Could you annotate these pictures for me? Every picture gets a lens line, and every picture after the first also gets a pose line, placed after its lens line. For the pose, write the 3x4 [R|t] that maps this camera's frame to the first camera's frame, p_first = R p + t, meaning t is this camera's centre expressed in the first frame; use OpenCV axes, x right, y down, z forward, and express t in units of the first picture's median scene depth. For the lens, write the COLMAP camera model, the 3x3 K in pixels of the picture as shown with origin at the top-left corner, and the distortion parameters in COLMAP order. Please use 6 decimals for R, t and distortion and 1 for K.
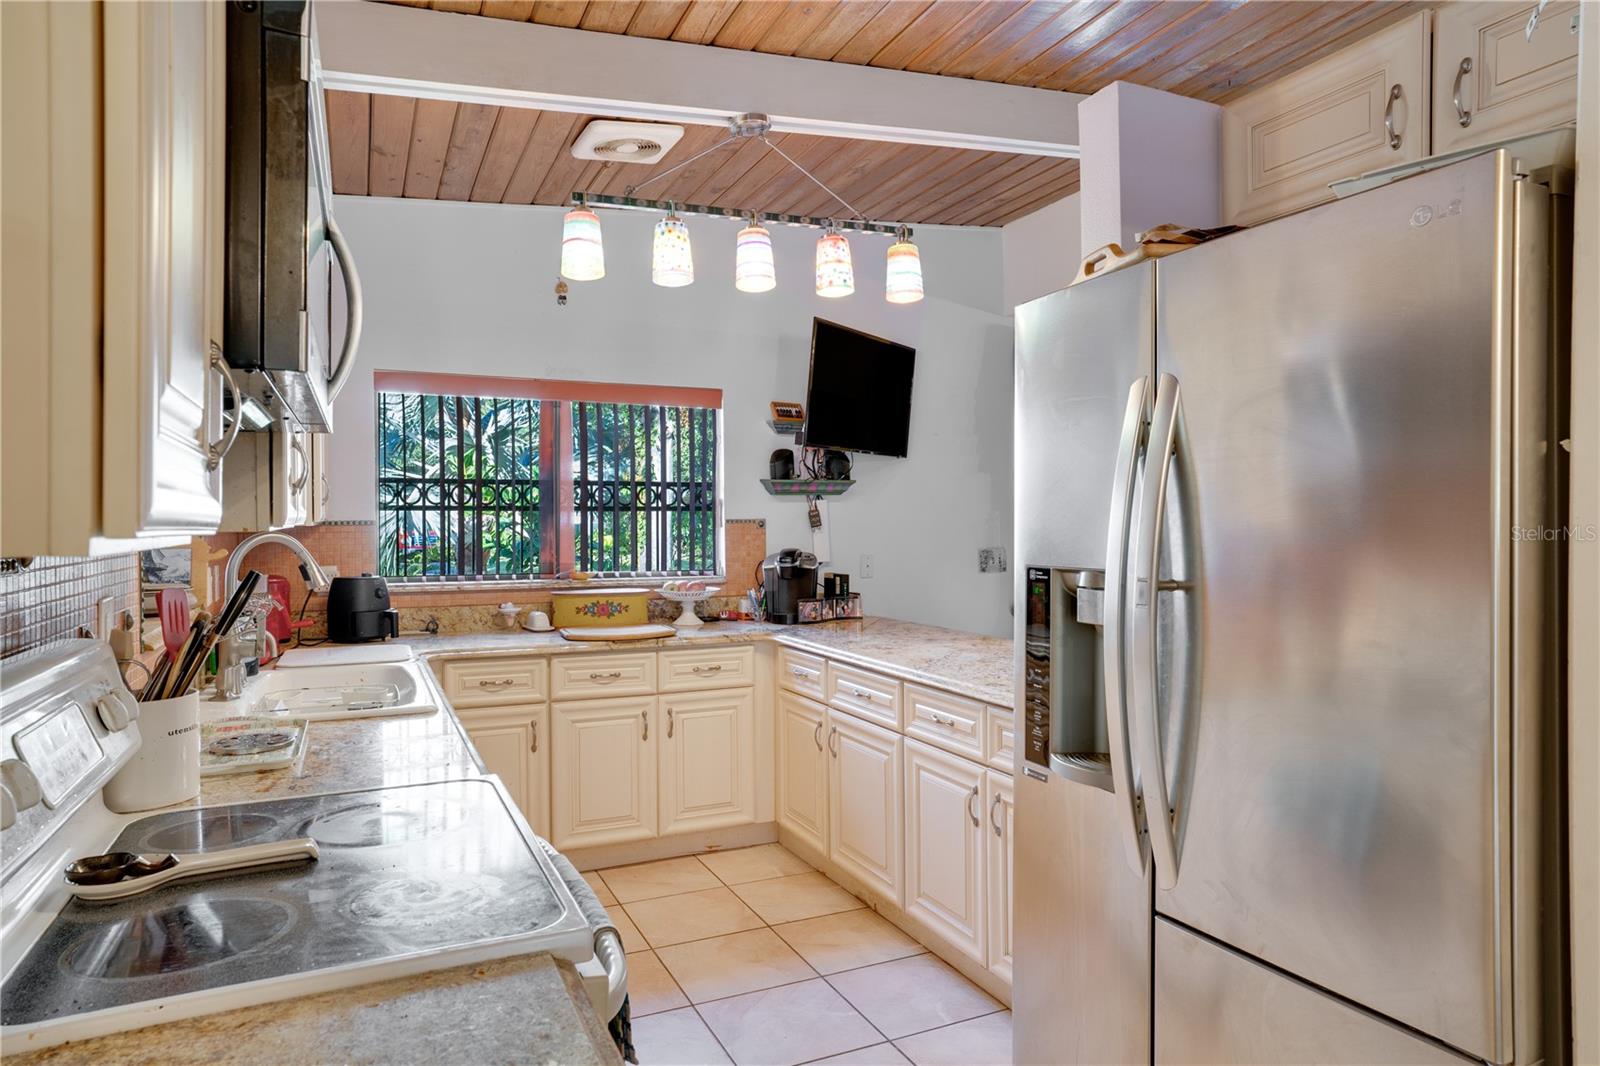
lens RADIAL K [[997.6, 0, 800.0], [0, 997.6, 533.0], [0, 0, 1]] dist [-0.040948, 0.065178]
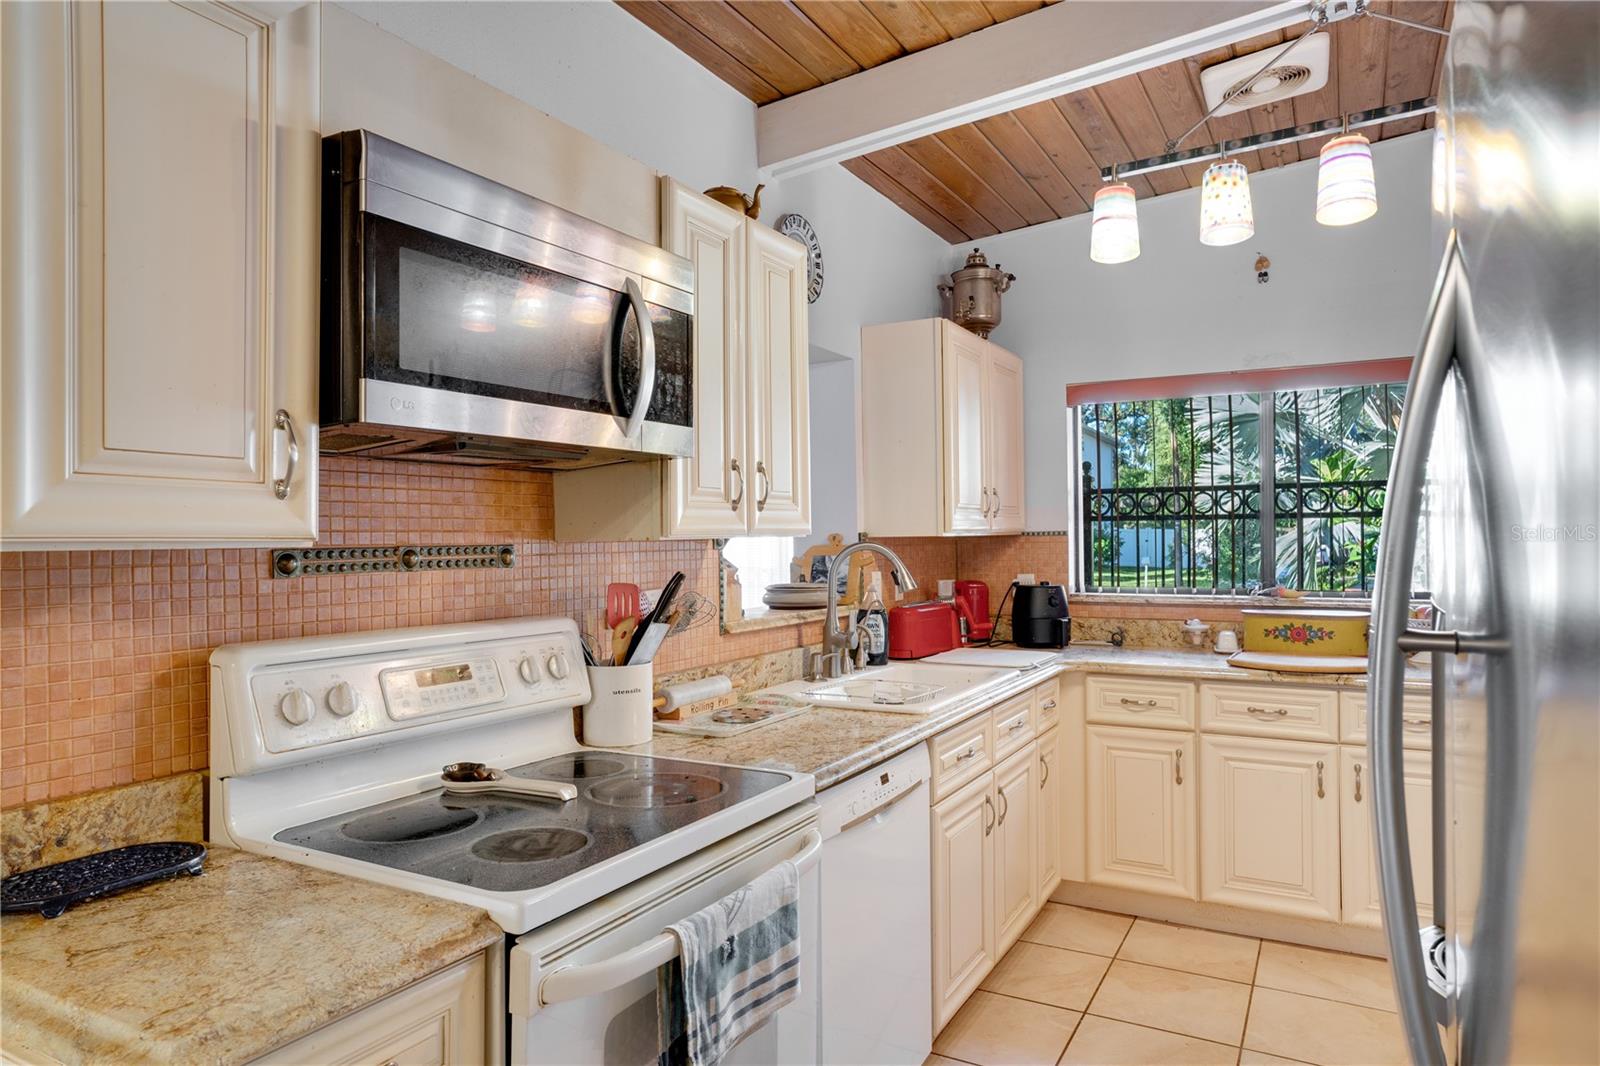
lens RADIAL K [[997.6, 0, 800.0], [0, 997.6, 533.0], [0, 0, 1]] dist [-0.040948, 0.065178]
pose [[0.581014, -0.006689, -0.813866, 0.263251], [-0.000076, 0.999966, -0.008273, -0.001912], [0.813894, 0.004868, 0.580994, 0.183266]]
